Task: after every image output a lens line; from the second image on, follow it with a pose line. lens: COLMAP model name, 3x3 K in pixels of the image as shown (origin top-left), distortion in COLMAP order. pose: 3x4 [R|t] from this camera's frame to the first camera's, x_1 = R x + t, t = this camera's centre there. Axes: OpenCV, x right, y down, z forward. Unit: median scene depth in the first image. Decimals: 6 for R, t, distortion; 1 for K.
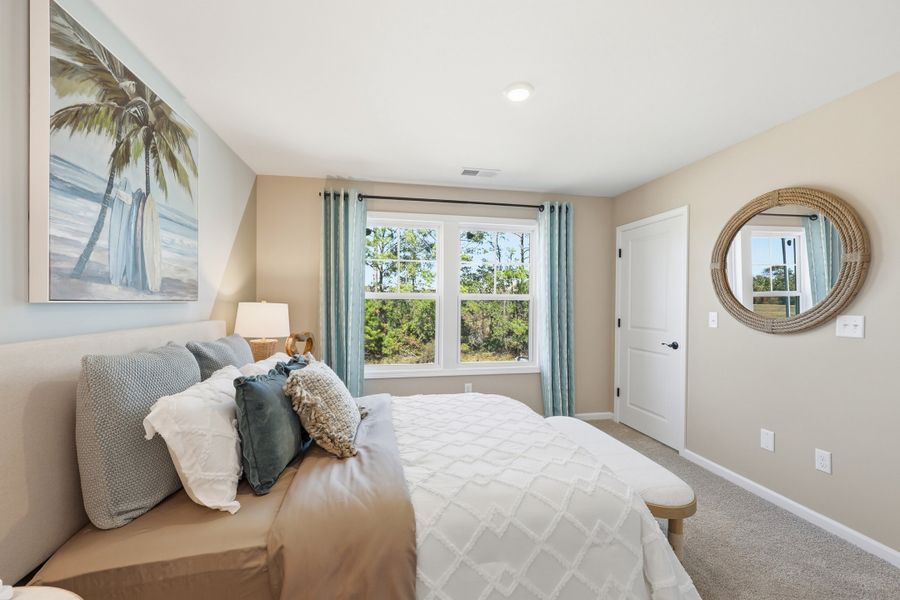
lens RADIAL K [[364.9, 0, 450.4], [0, 364.9, 302.5], [0, 0, 1]] dist [0.001278, 0.000228]
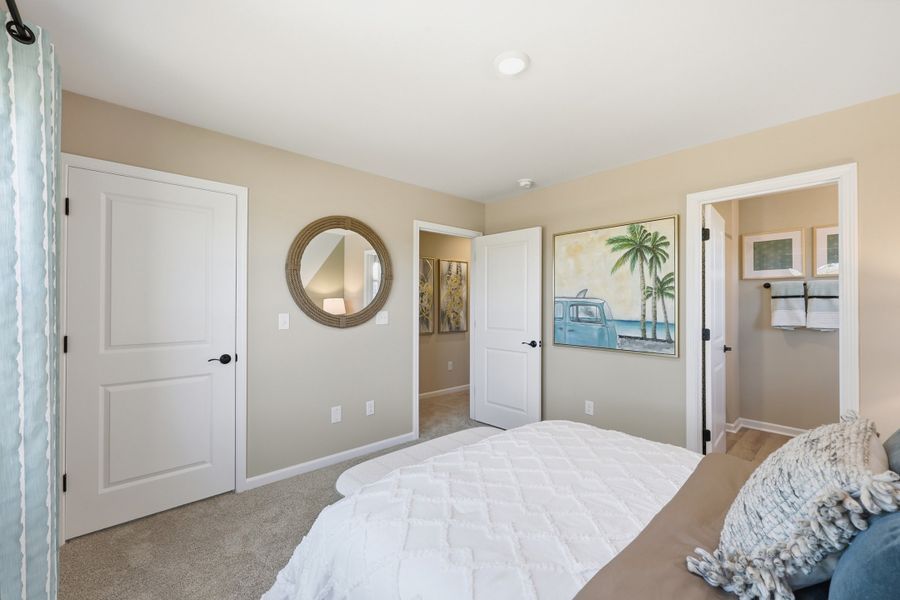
lens RADIAL K [[364.9, 0, 450.4], [0, 364.9, 302.5], [0, 0, 1]] dist [0.001278, 0.000228]
pose [[-0.515290, -0.005449, 0.856998, -0.307954], [-0.003329, 0.999985, 0.004357, -0.007805], [-0.857009, -0.000608, -0.515300, 1.031572]]
